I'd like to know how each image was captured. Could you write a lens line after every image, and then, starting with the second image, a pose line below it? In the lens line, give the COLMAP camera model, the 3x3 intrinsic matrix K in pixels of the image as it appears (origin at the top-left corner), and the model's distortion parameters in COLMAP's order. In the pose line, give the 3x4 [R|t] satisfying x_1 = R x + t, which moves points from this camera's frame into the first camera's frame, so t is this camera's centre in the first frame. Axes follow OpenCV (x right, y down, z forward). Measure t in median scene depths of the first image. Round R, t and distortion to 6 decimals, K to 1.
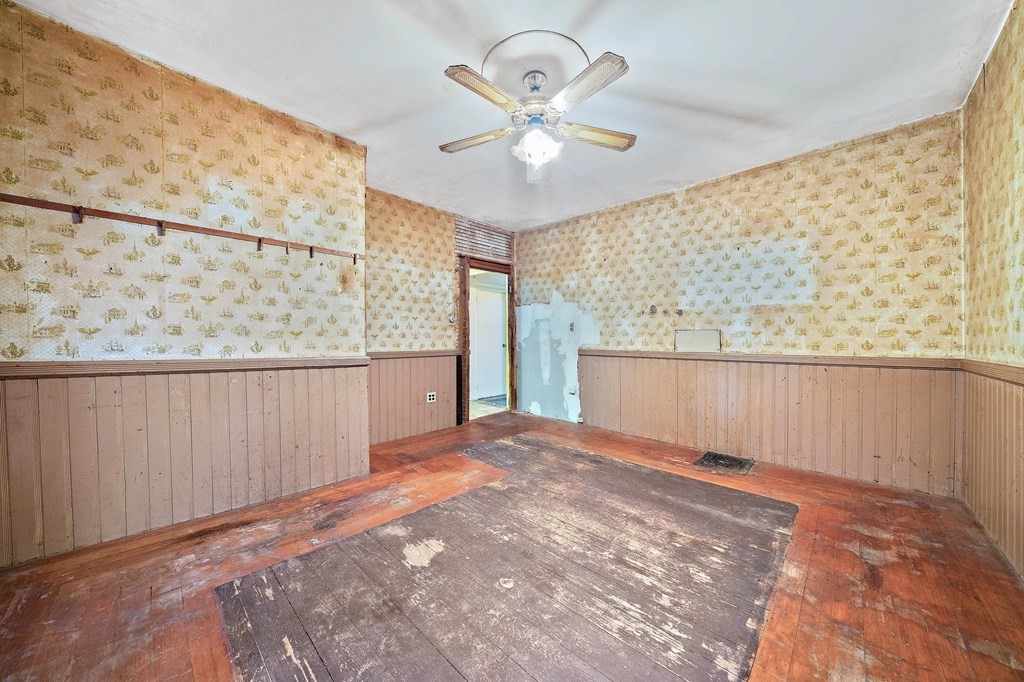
lens RADIAL K [[353.0, 0, 519.4], [0, 353.0, 341.5], [0, 0, 1]] dist [-0.007683, 0.000339]
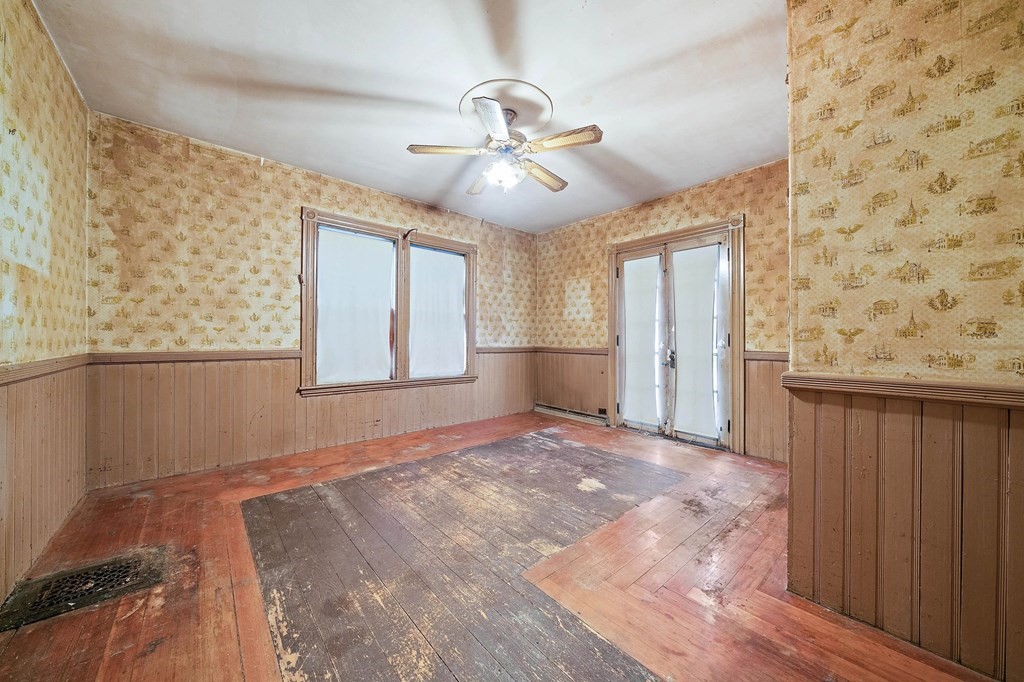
lens RADIAL K [[353.0, 0, 511.3], [0, 353.0, 342.2], [0, 0, 1]] dist [-0.007683, 0.000339]
pose [[-0.994829, -0.011089, 0.100954, -0.077941], [-0.009659, 0.999846, 0.014641, -0.010018], [-0.101101, 0.013590, -0.994783, 2.197232]]
